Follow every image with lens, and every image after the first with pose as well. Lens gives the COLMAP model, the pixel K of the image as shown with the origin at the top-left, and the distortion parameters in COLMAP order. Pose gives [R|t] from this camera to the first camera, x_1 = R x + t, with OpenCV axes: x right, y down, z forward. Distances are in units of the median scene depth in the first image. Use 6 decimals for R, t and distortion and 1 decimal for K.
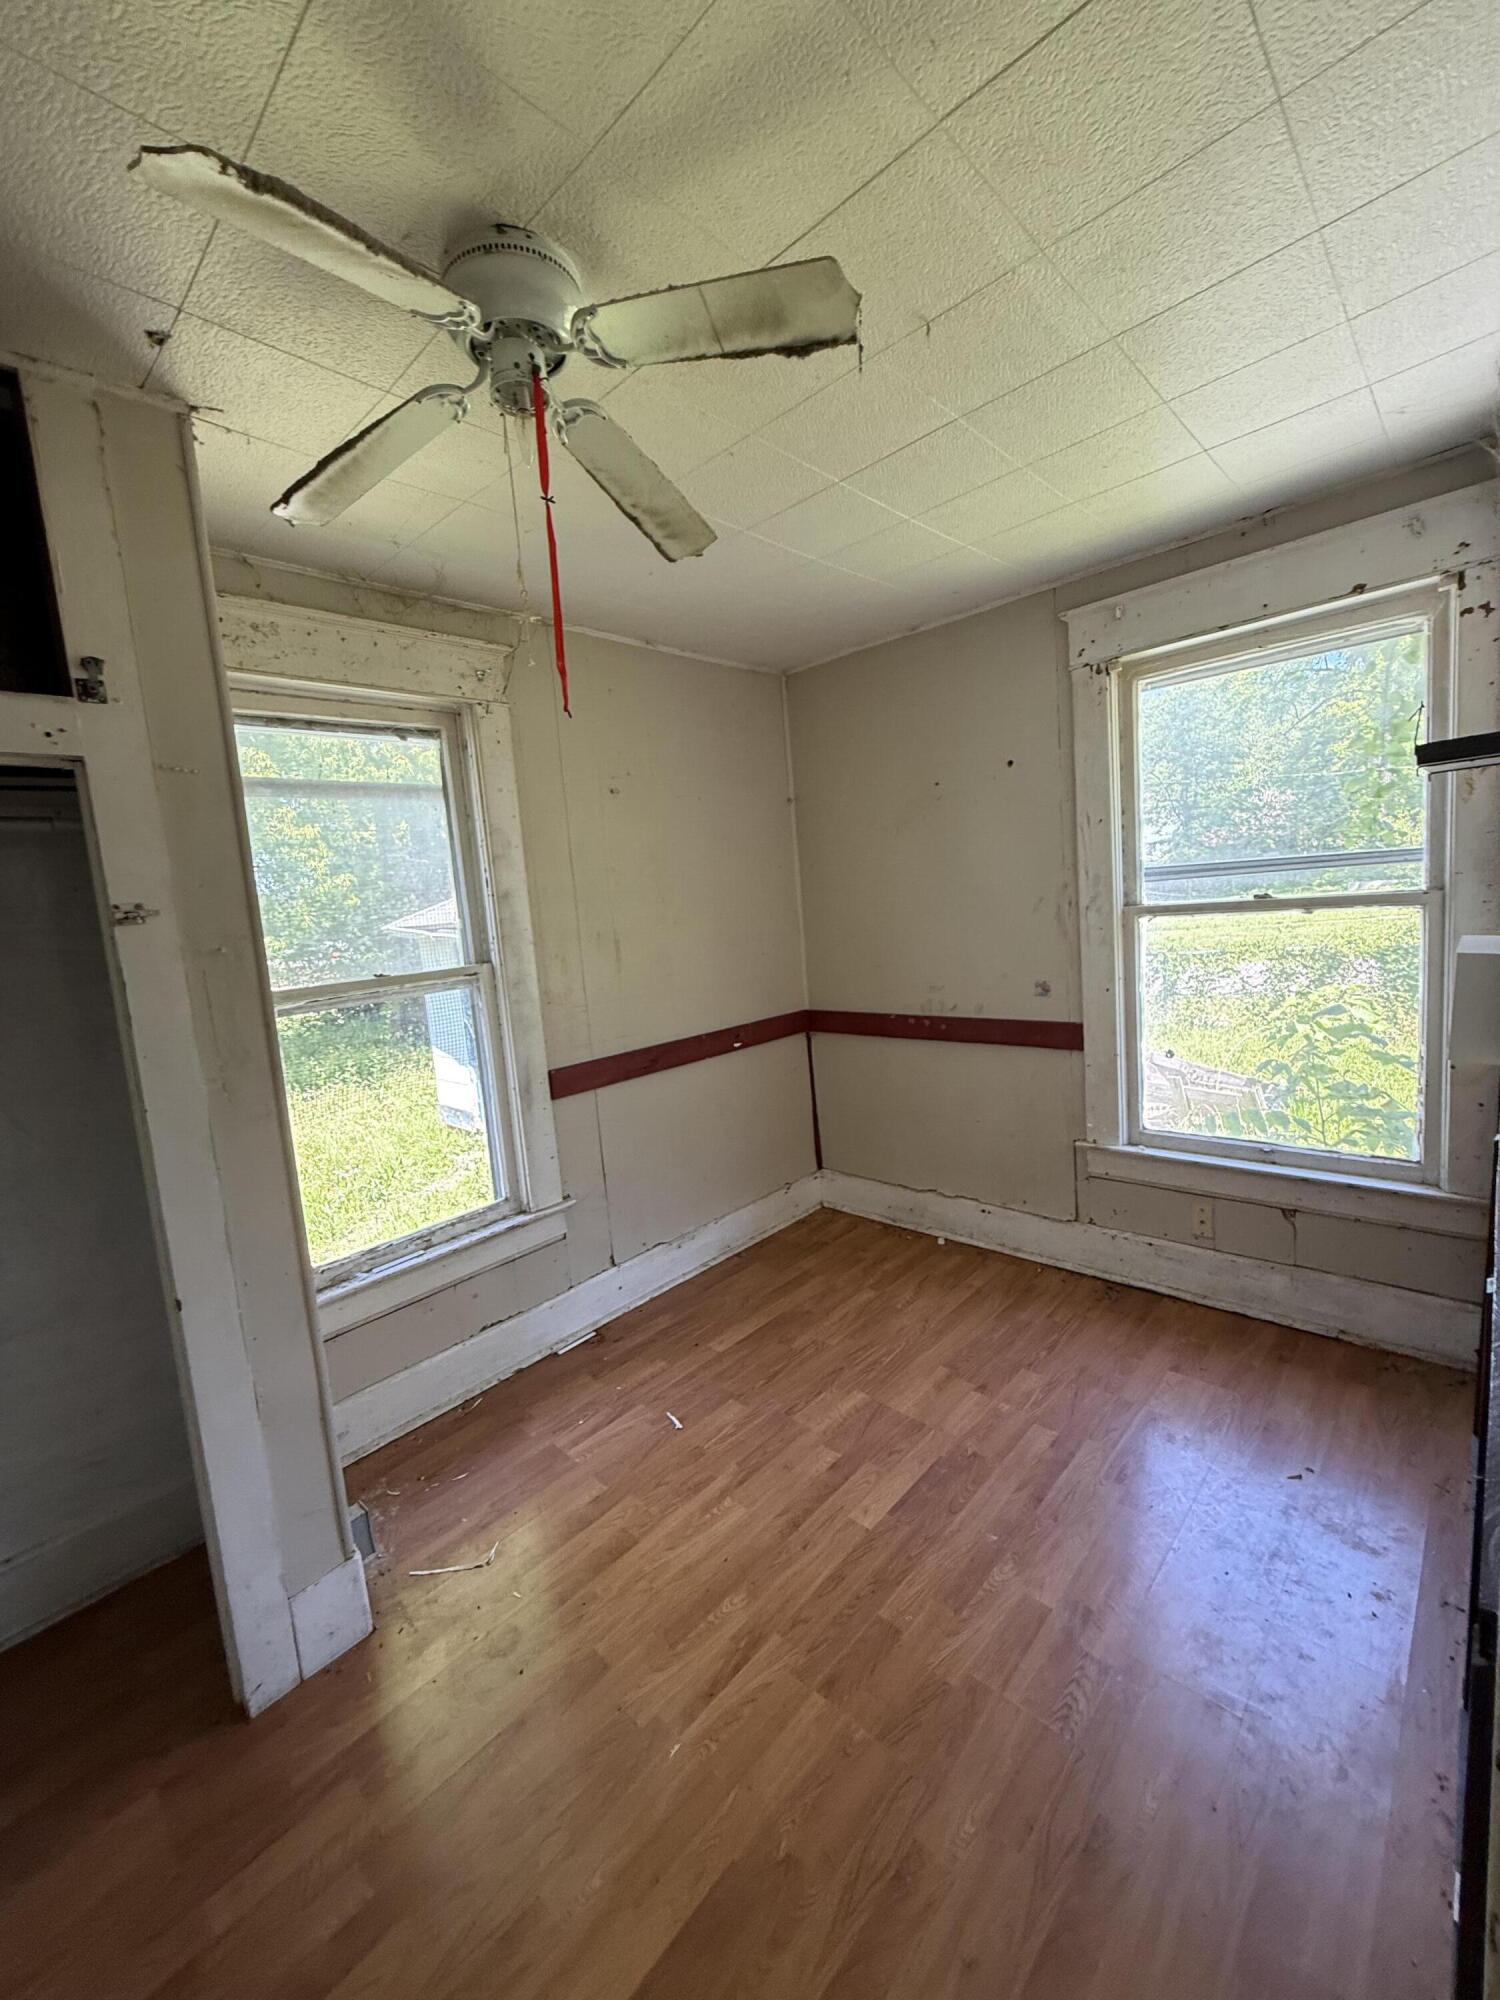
lens RADIAL K [[800.2, 0, 752.5], [0, 800.2, 996.1], [0, 0, 1]] dist [-0.002295, 0.000469]
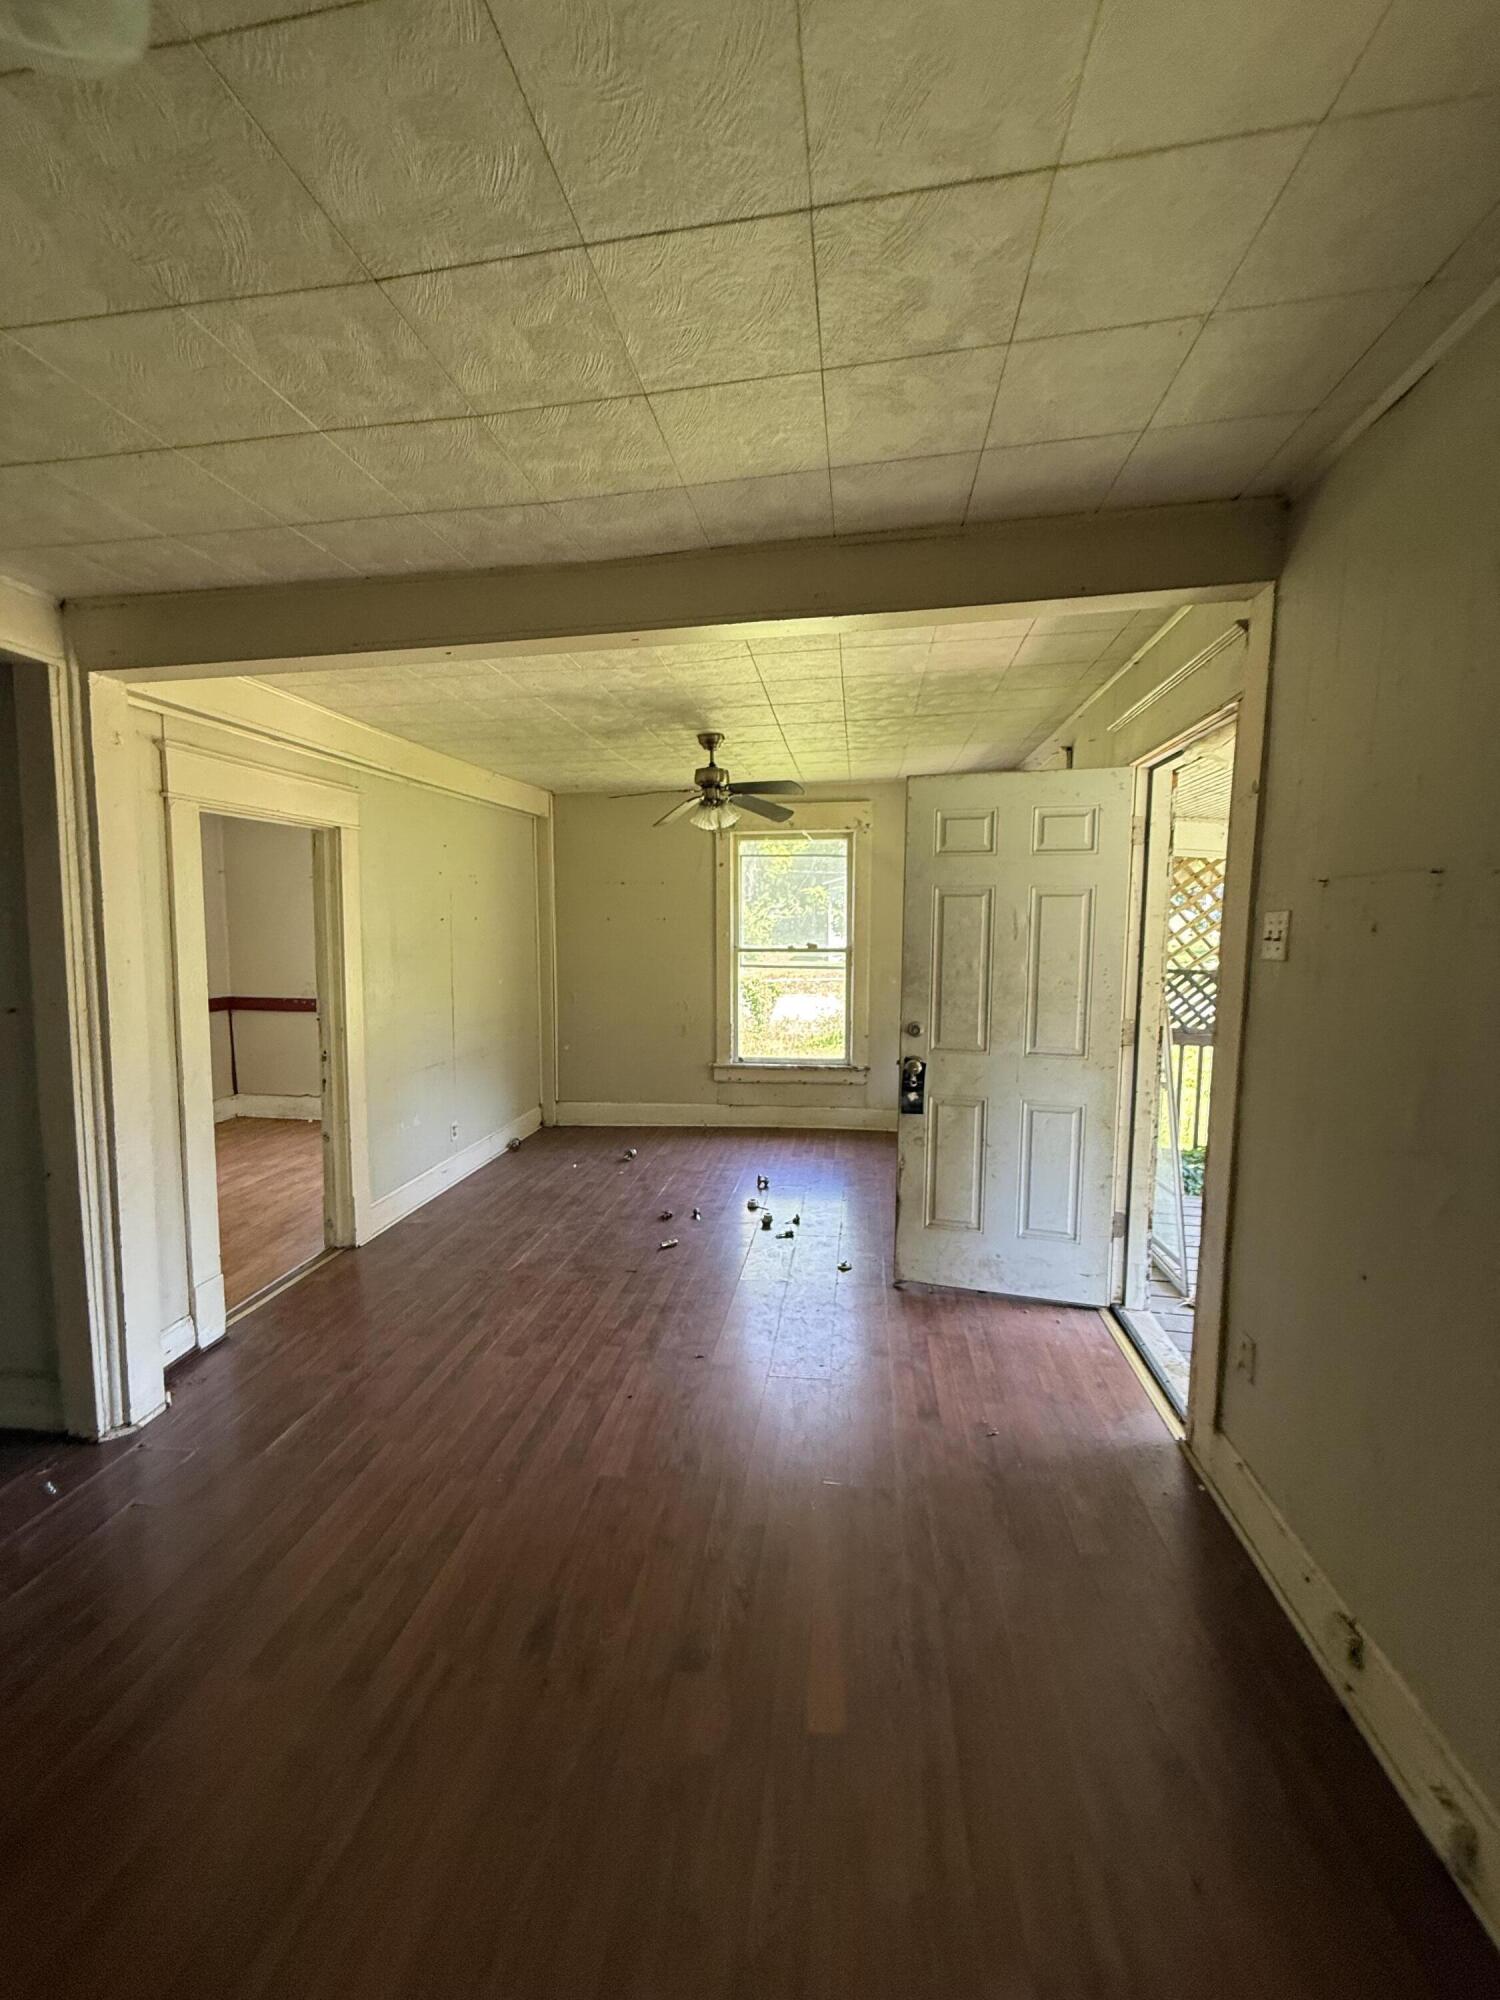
lens RADIAL K [[800.2, 0, 749.5], [0, 800.2, 997.3], [0, 0, 1]] dist [-0.002295, 0.000469]
pose [[0.814359, 0.030768, 0.579546, -0.015904], [0.004411, 0.998237, -0.059194, 0.132183], [-0.580345, 0.050762, 0.812787, -1.075275]]
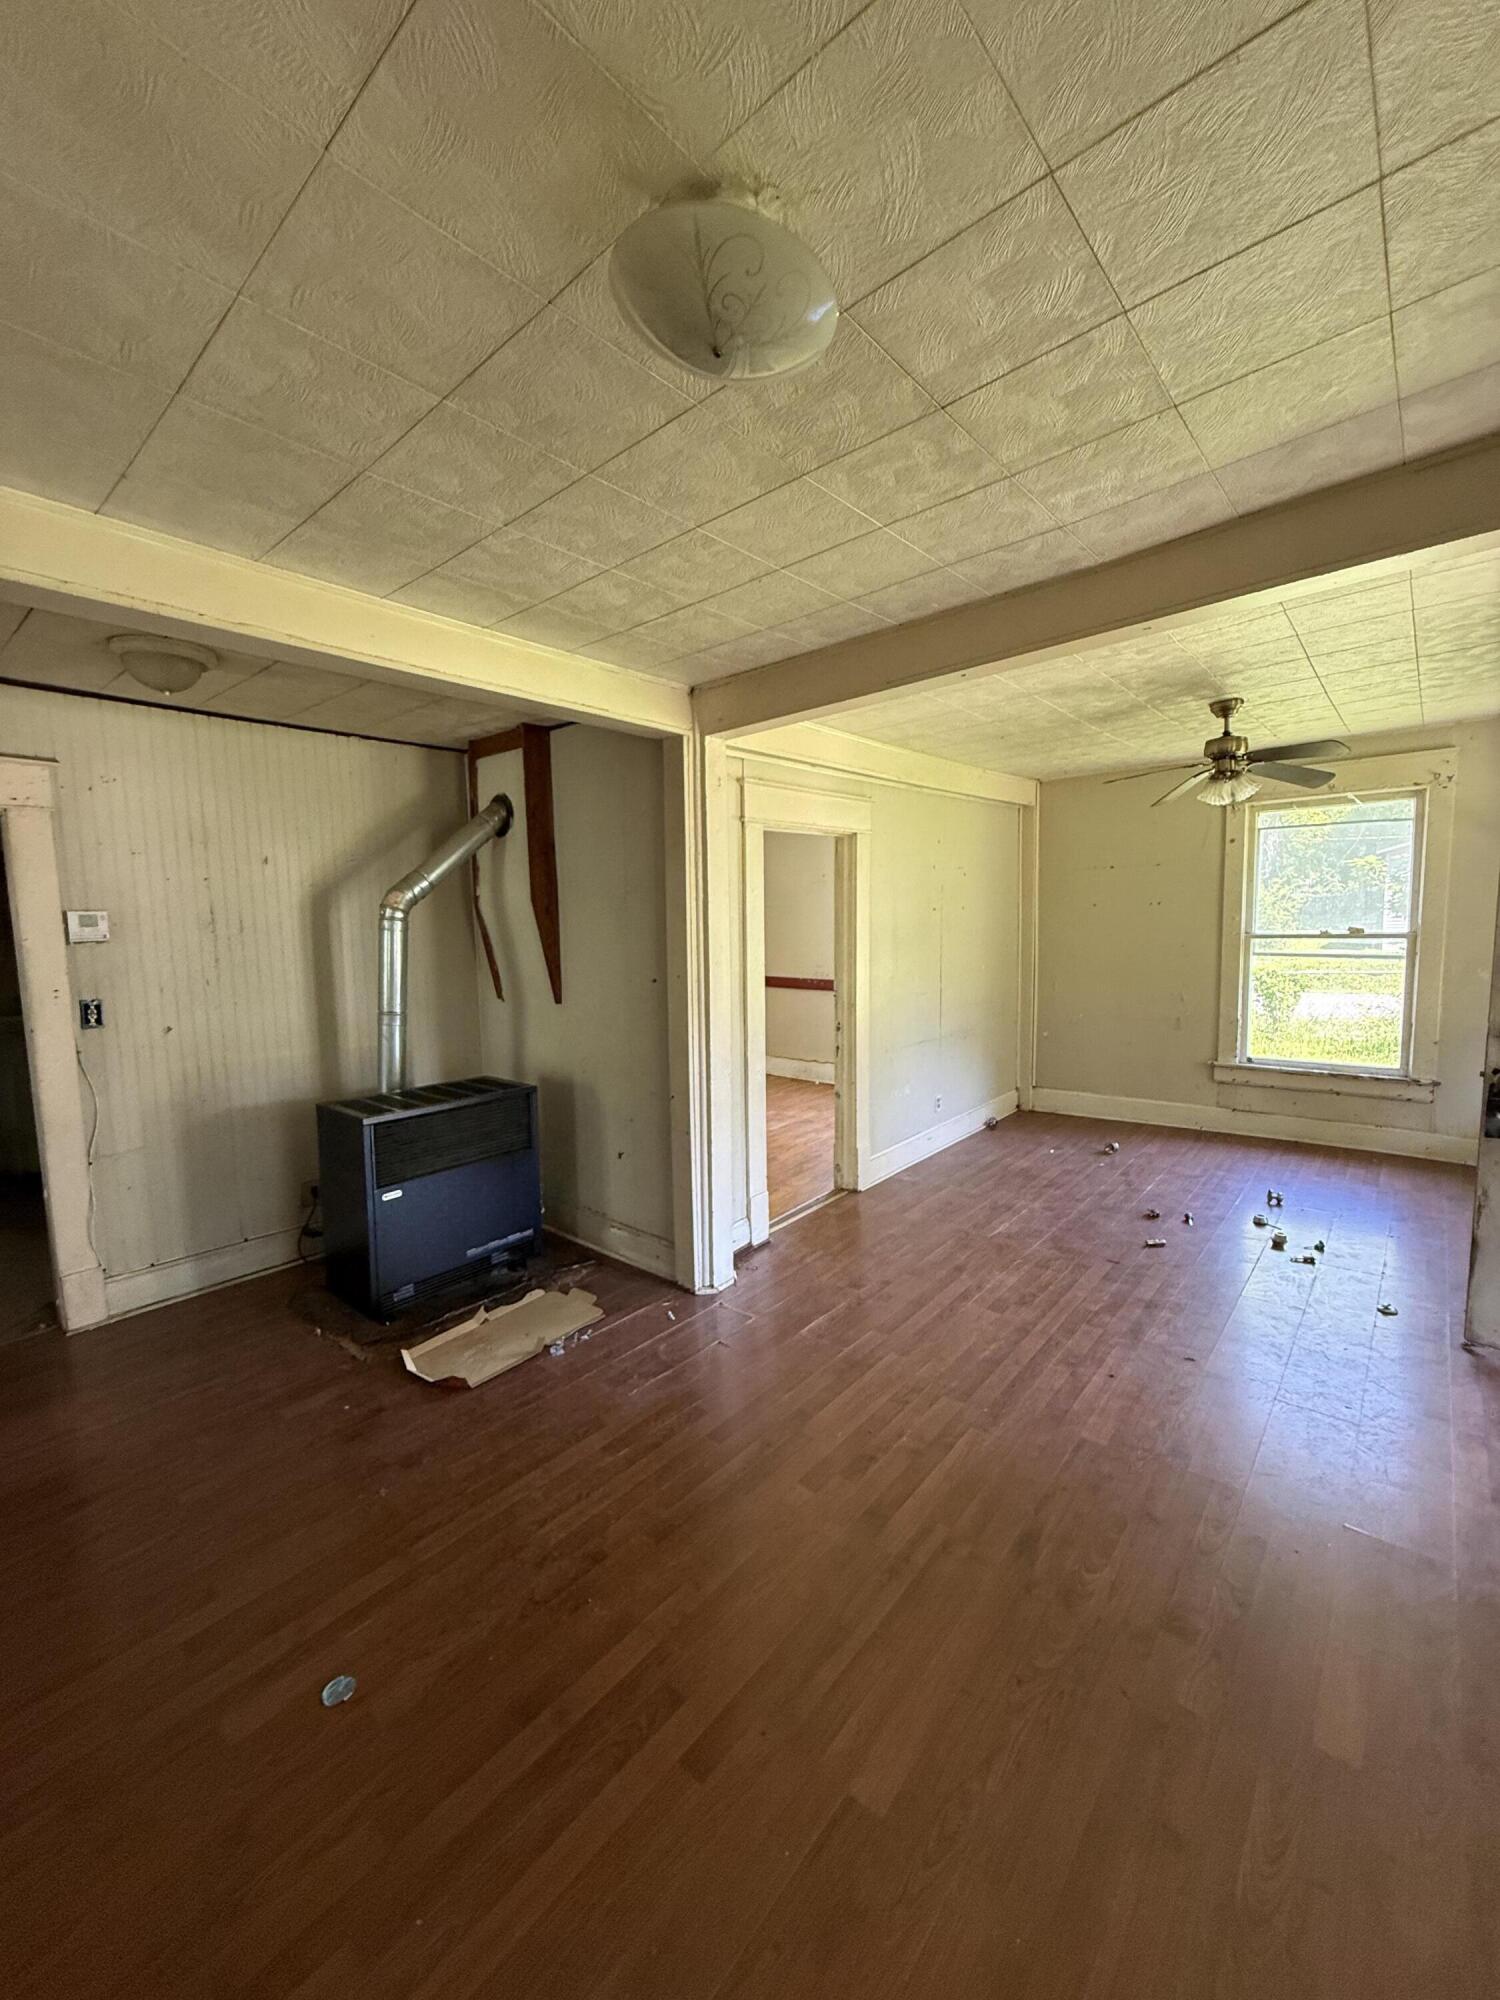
lens RADIAL K [[800.2, 0, 745.7], [0, 800.2, 991.6], [0, 0, 1]] dist [-0.002295, 0.000469]
pose [[0.997240, 0.057789, 0.046604, -0.102754], [-0.056183, 0.997805, -0.035048, 0.148230], [-0.048527, 0.032333, 0.998298, -1.182283]]
